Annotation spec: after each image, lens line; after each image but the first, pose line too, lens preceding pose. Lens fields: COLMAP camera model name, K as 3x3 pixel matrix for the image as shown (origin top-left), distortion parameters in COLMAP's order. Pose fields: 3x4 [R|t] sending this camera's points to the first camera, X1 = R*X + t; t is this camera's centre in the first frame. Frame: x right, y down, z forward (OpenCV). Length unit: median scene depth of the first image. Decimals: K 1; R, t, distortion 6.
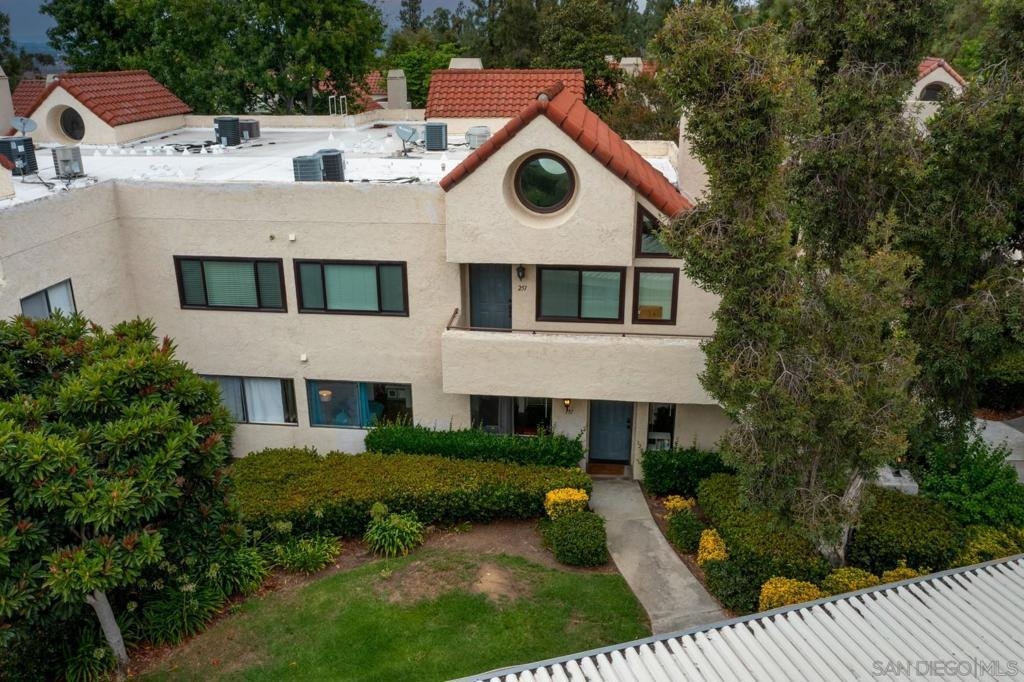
lens RADIAL K [[818.6, 0, 512.0], [0, 818.6, 341.0], [0, 0, 1]] dist [-0.013408, -0.007864]
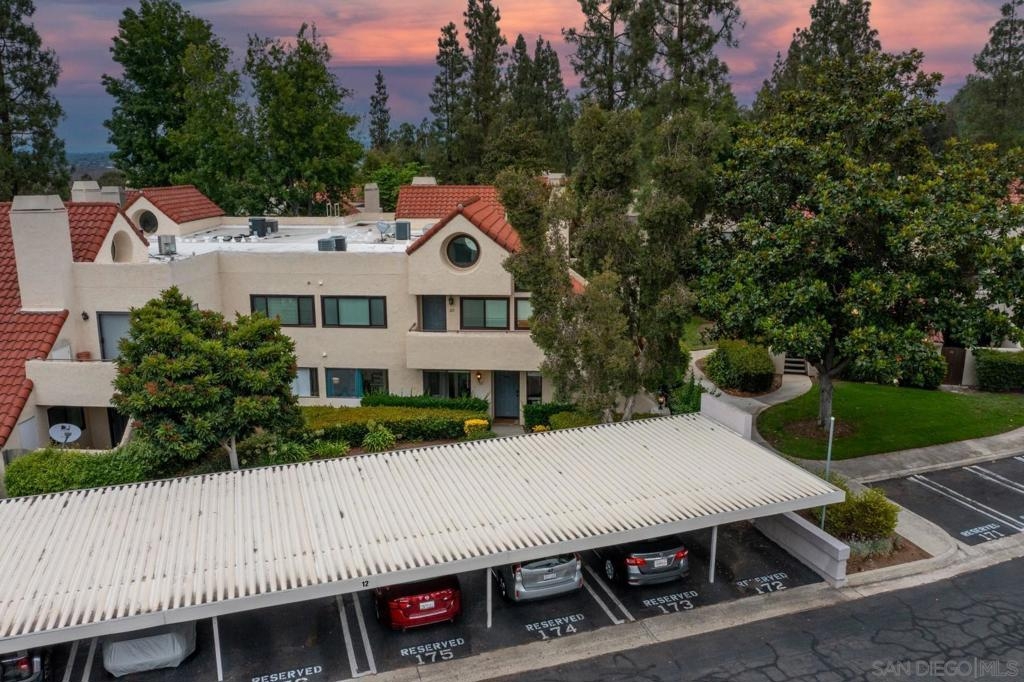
lens RADIAL K [[818.6, 0, 512.0], [0, 818.6, 341.0], [0, 0, 1]] dist [-0.013408, -0.007864]
pose [[0.999048, -0.007252, 0.043027, 0.059909], [0.012458, 0.992453, -0.121990, 0.201054], [-0.041818, 0.122410, 0.991598, -0.689176]]
